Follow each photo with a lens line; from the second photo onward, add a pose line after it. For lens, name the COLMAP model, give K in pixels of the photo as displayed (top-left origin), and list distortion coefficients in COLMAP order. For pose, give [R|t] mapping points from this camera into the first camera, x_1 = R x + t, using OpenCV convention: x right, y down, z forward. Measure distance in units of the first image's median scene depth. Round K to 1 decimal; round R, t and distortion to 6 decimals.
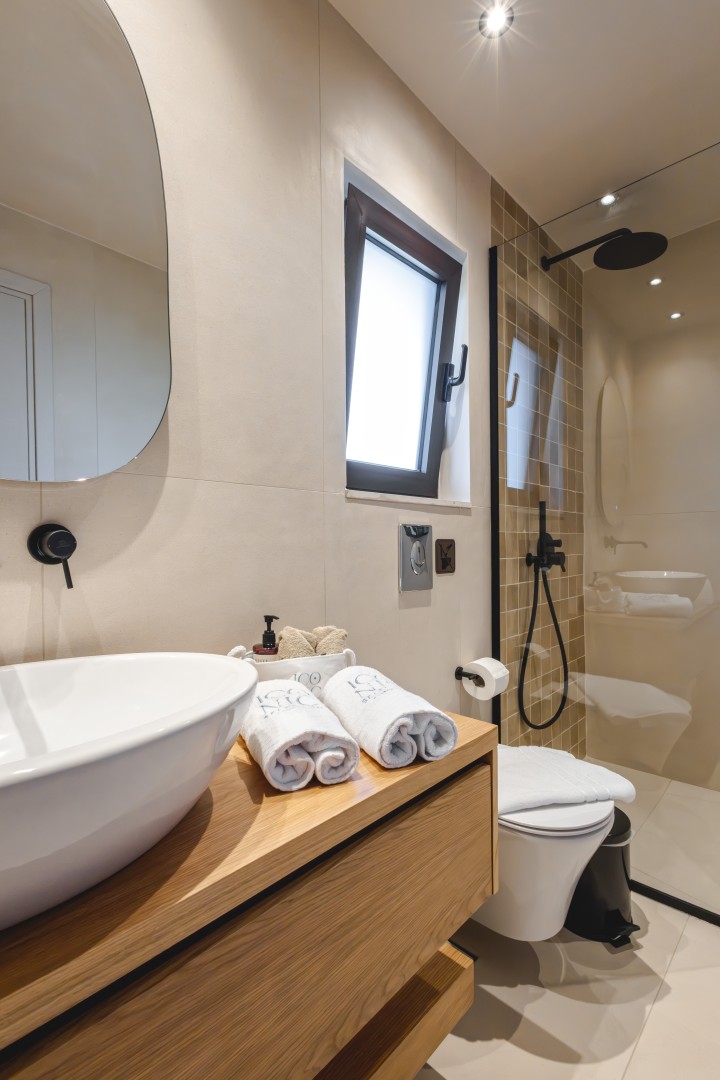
lens RADIAL K [[498.8, 0, 353.7], [0, 498.8, 554.2], [0, 0, 1]] dist [0.000510, -0.000020]
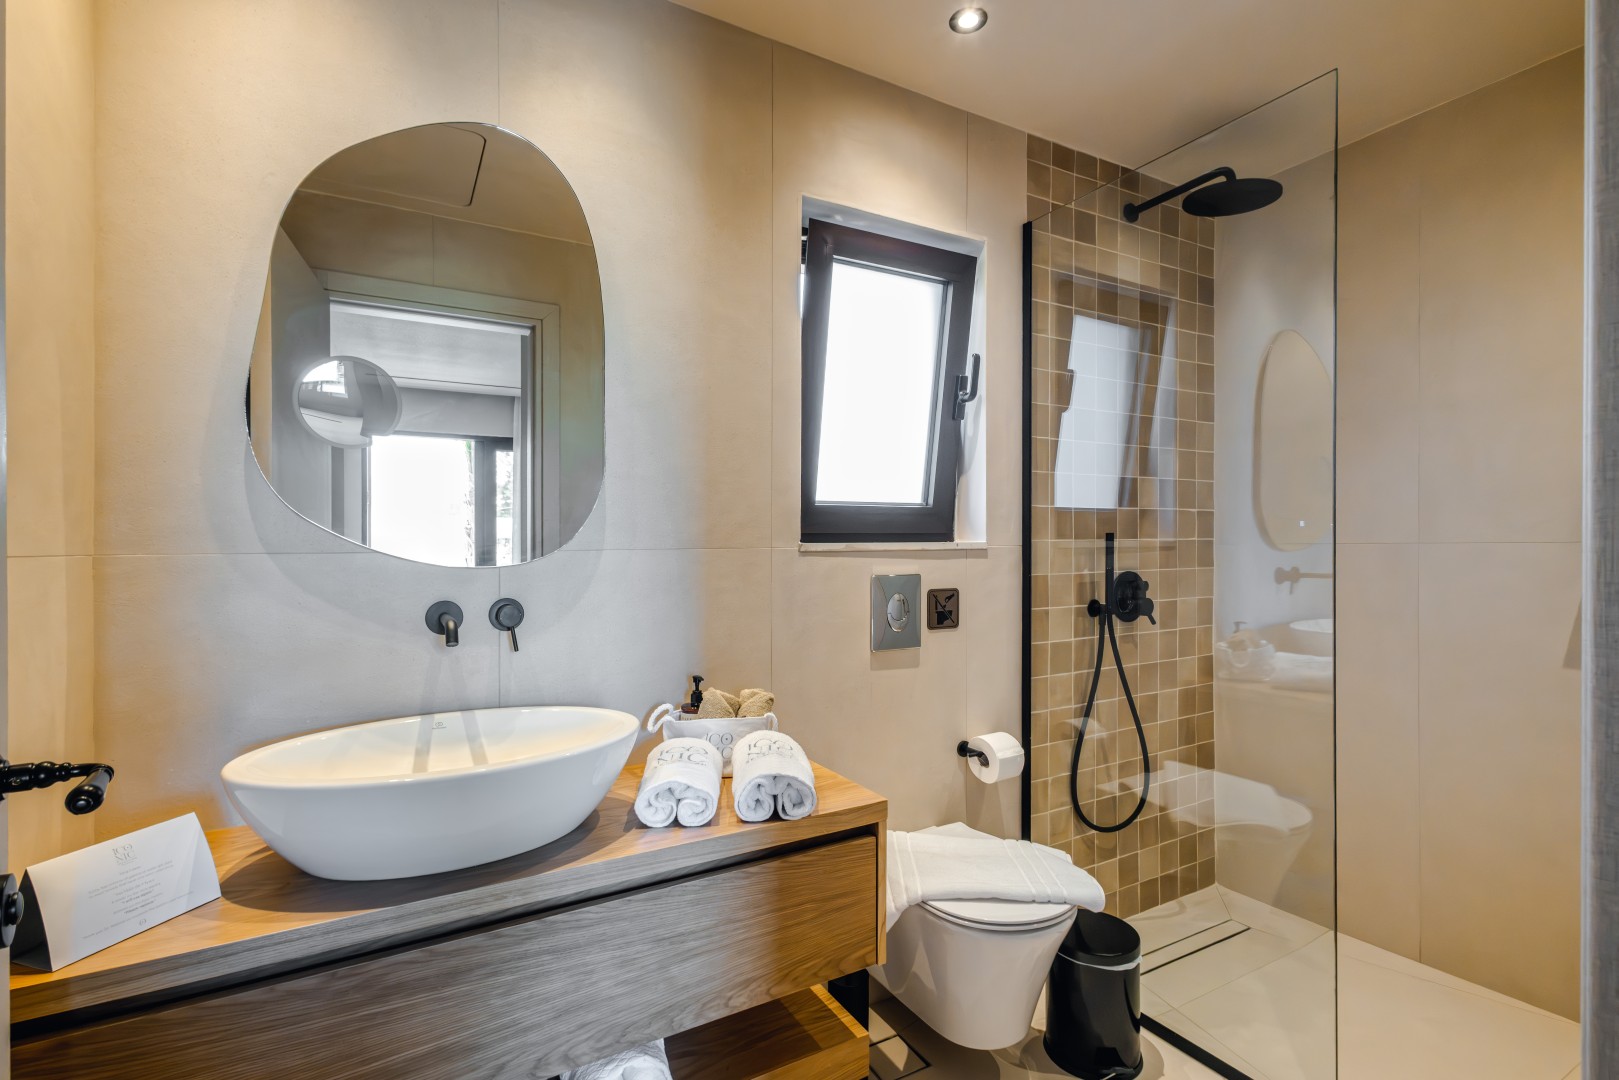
lens RADIAL K [[754.2, 0, 809.5], [0, 754.2, 540.0], [0, 0, 1]] dist [0.001766, -0.000071]
pose [[0.963160, 0.000232, -0.268928, 0.306752], [-0.006385, 0.999737, -0.022005, -0.082513], [0.268852, 0.022911, 0.962909, -0.297108]]
